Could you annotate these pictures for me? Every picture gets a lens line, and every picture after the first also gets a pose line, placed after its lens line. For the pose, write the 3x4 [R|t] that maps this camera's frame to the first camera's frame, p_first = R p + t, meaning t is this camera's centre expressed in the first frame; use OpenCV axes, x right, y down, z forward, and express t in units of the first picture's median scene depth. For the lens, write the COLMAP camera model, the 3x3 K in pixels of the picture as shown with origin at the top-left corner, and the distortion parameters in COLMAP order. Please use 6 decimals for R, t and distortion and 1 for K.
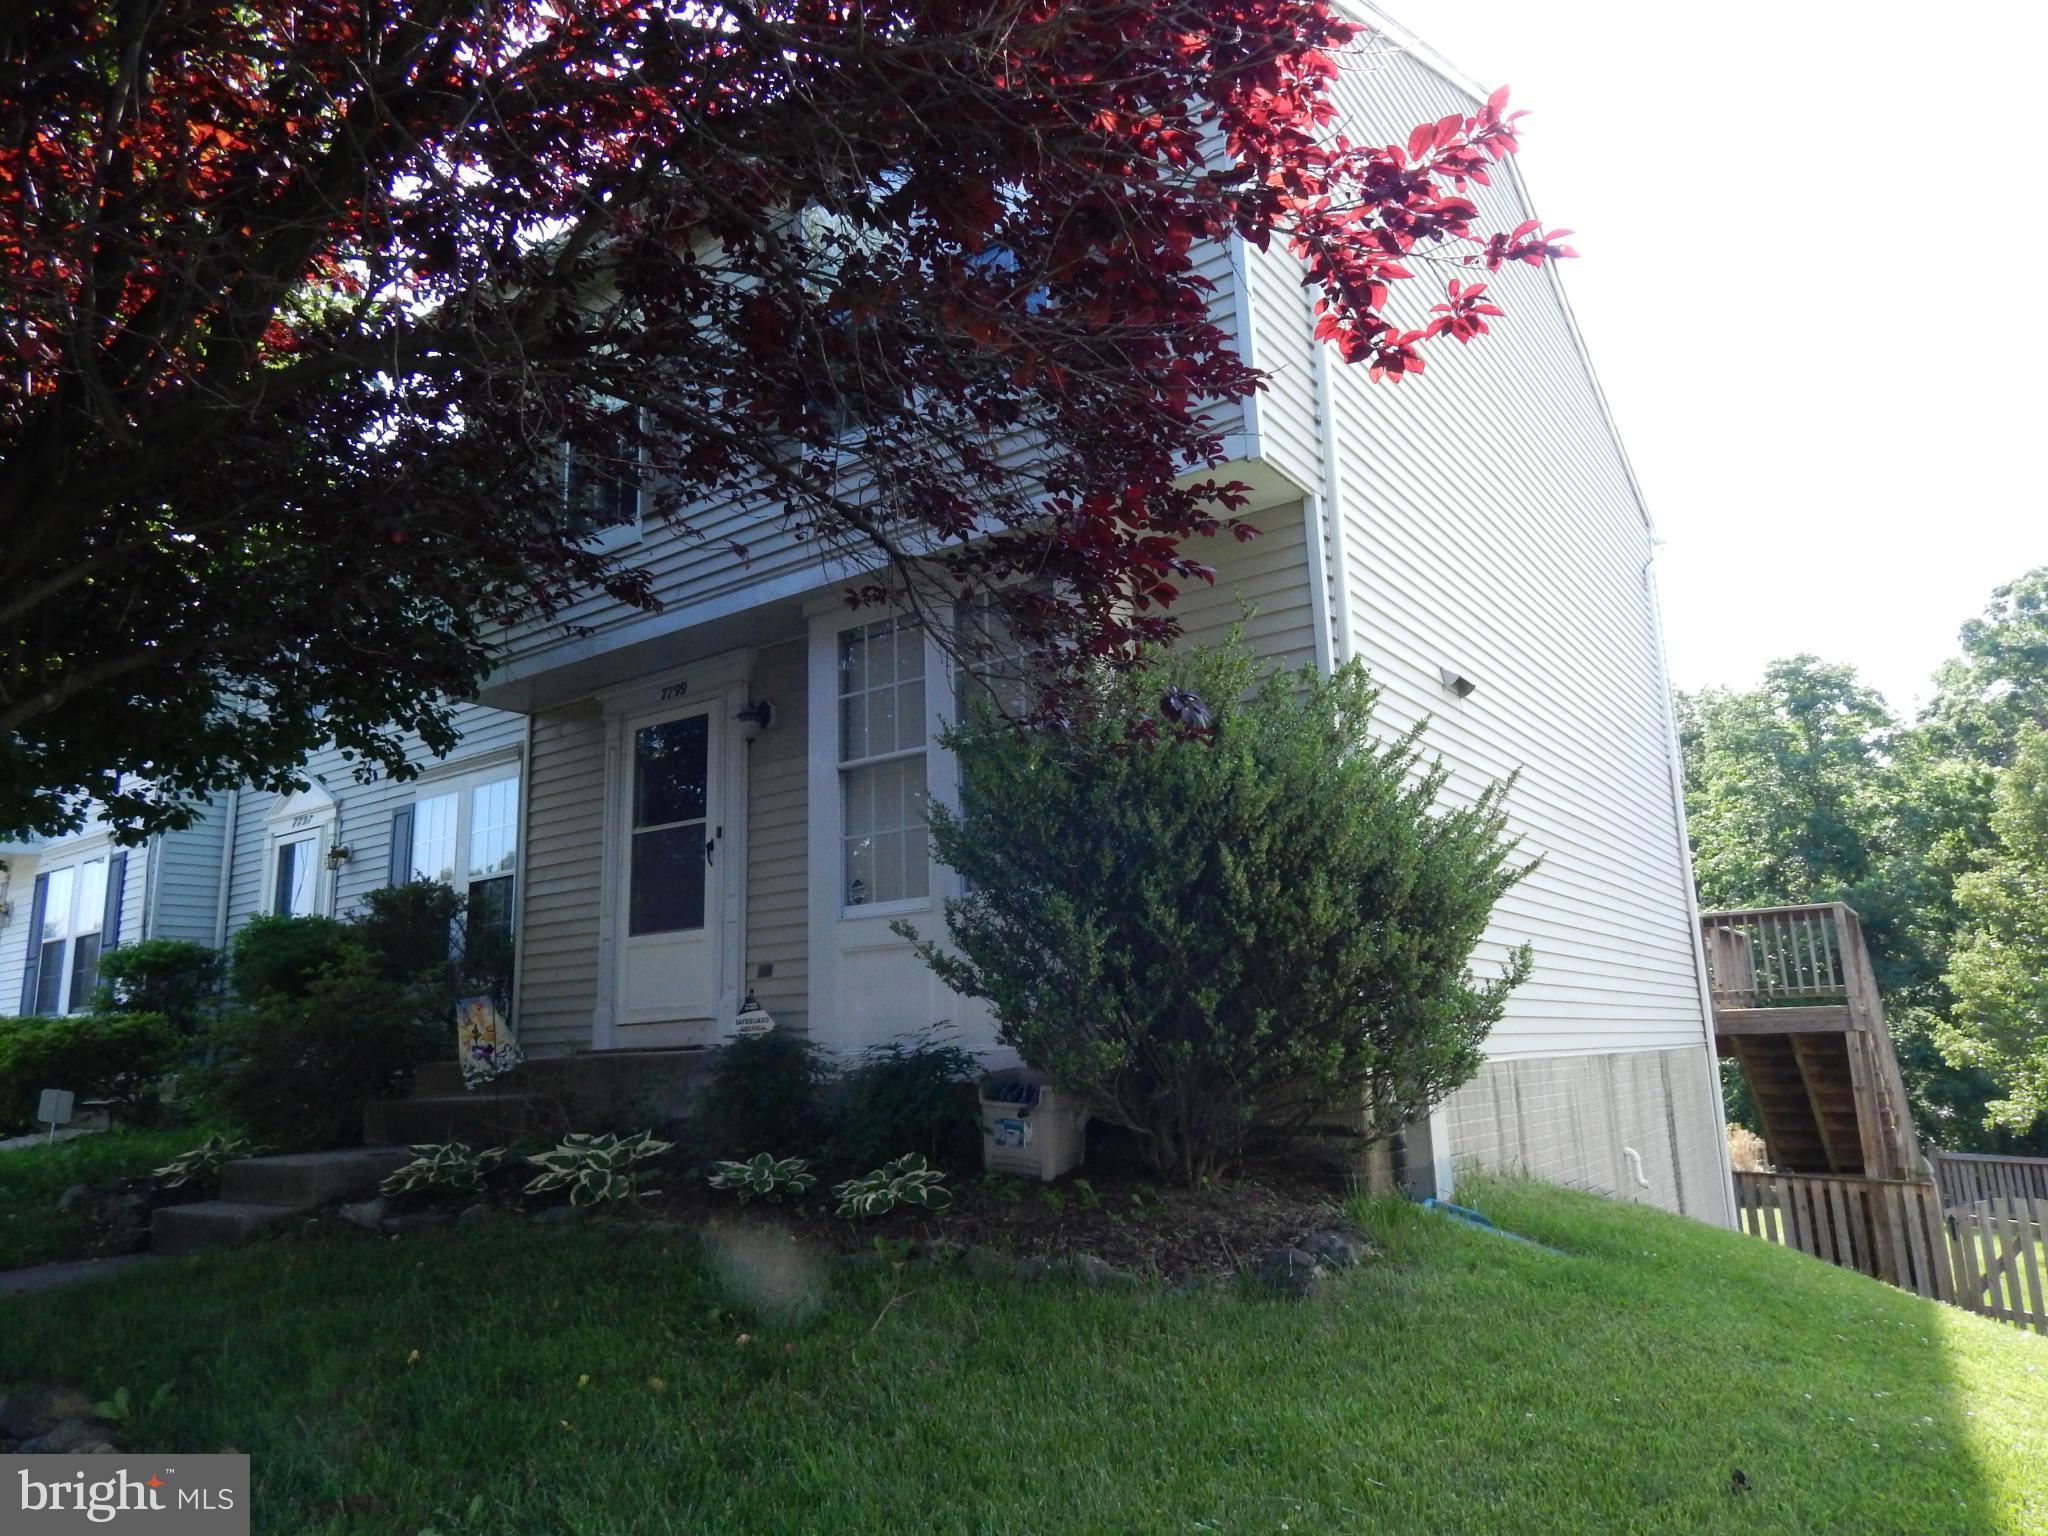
lens RADIAL K [[1351.2, 0, 1028.4], [0, 1351.2, 760.1], [0, 0, 1]] dist [-0.000792, -0.004342]
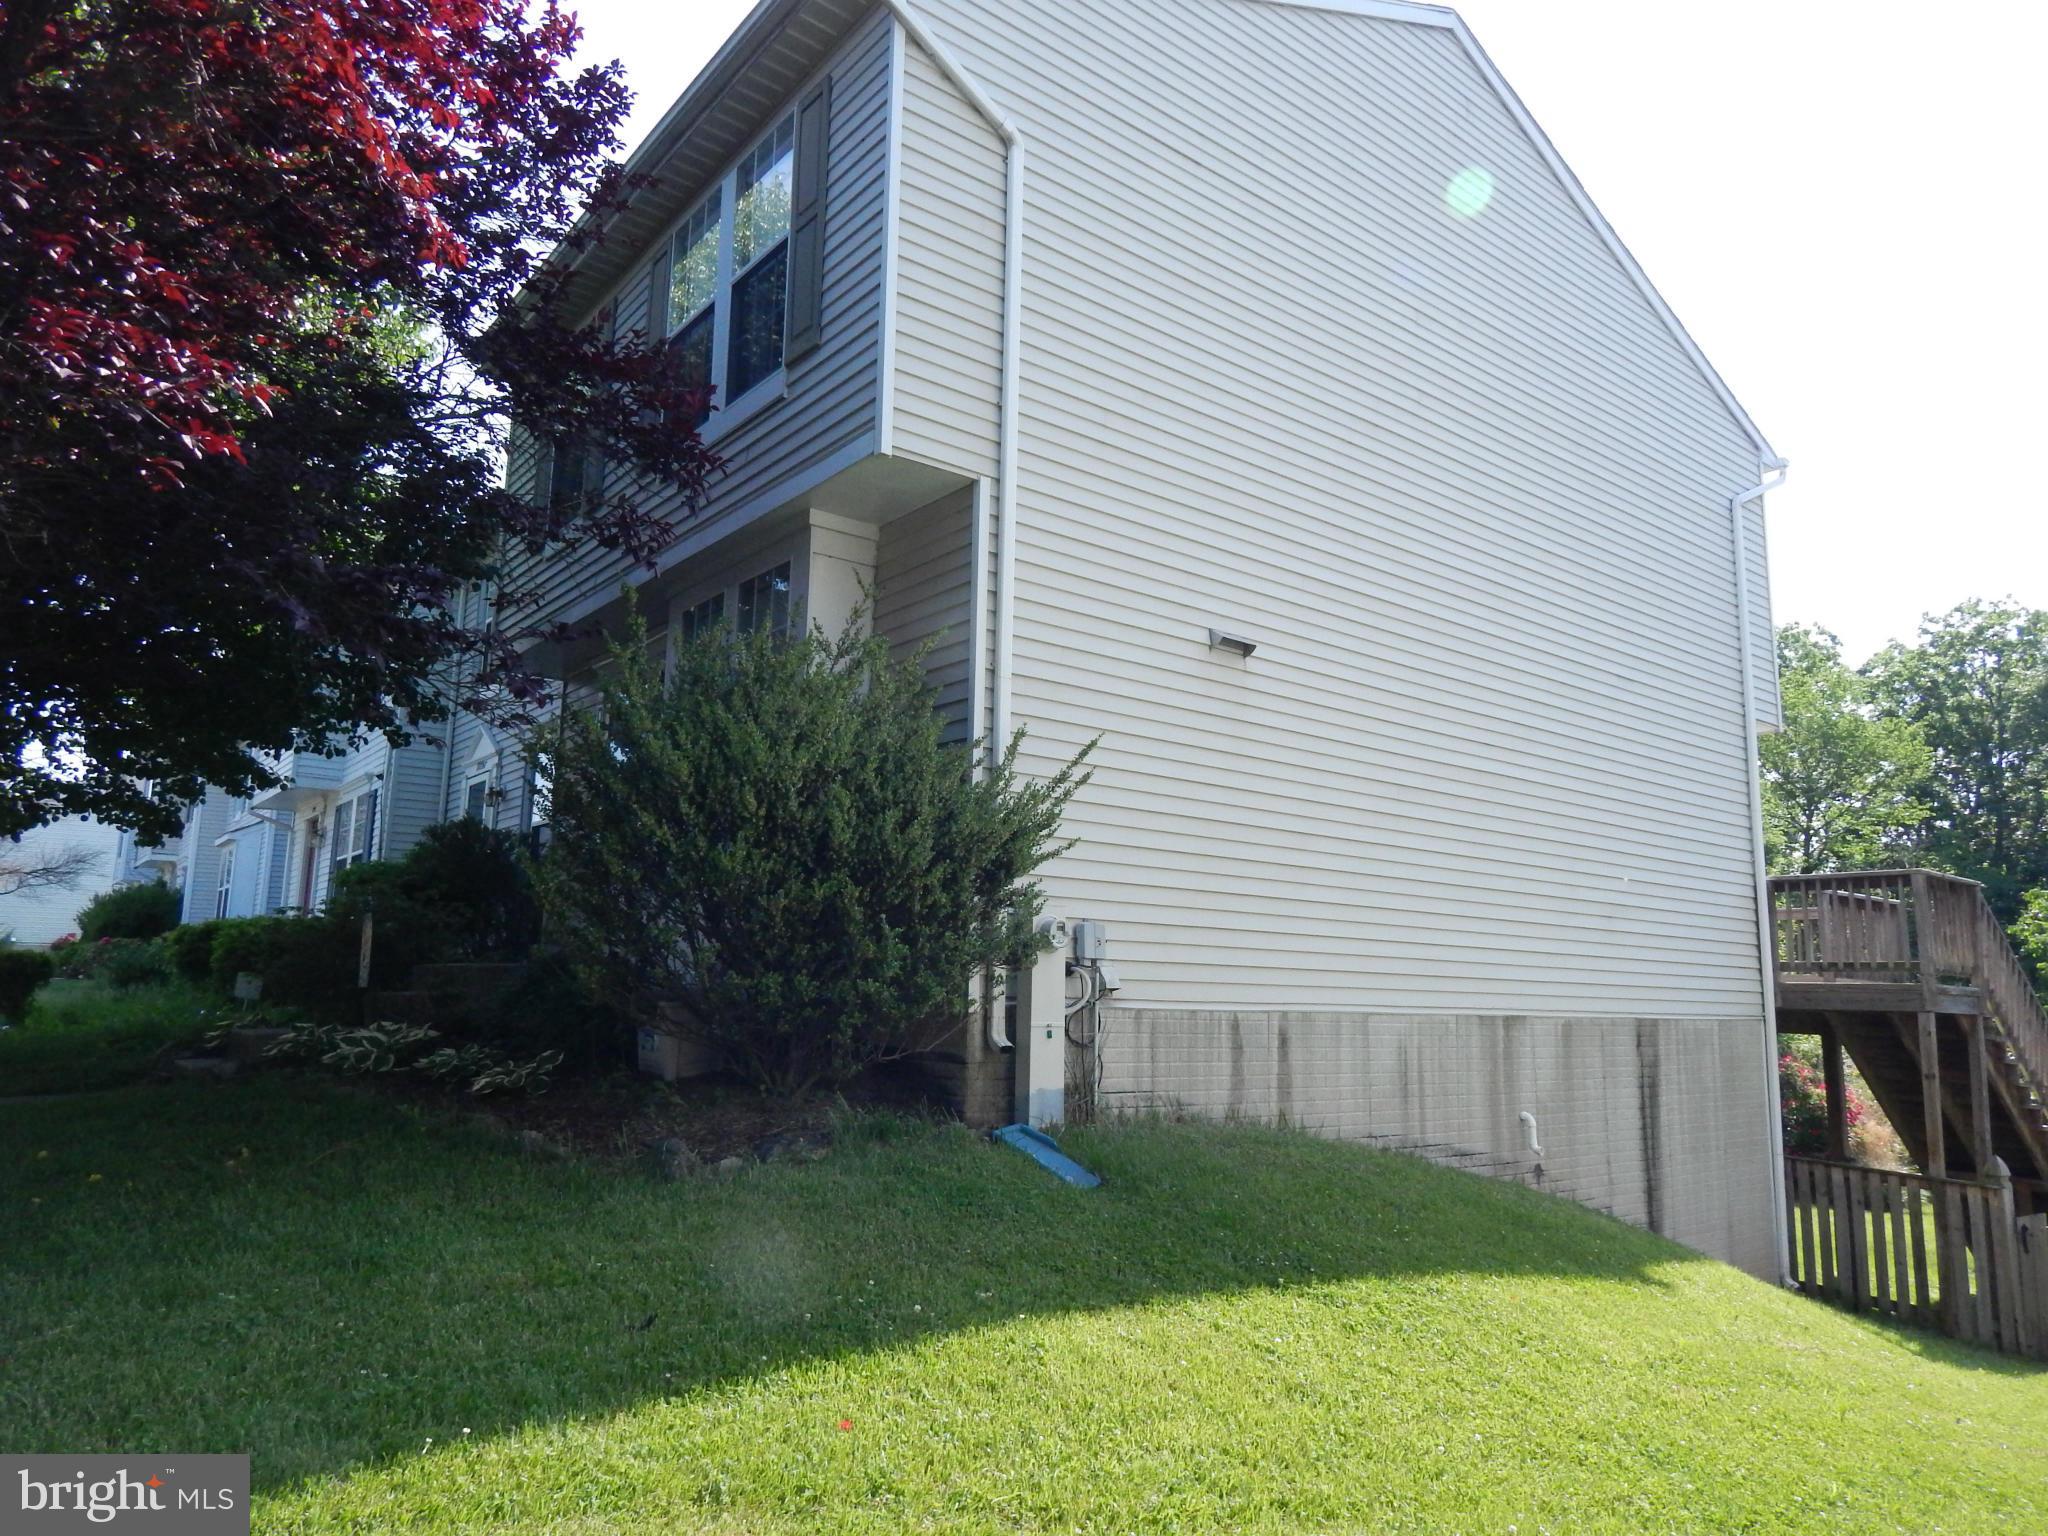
lens RADIAL K [[1351.2, 0, 1028.4], [0, 1351.2, 760.1], [0, 0, 1]] dist [-0.000792, -0.004342]
pose [[0.957828, 0.005221, -0.287296, 0.309357], [0.007614, 0.999023, 0.043541, -0.009973], [0.287242, -0.043892, 0.956852, -0.019856]]
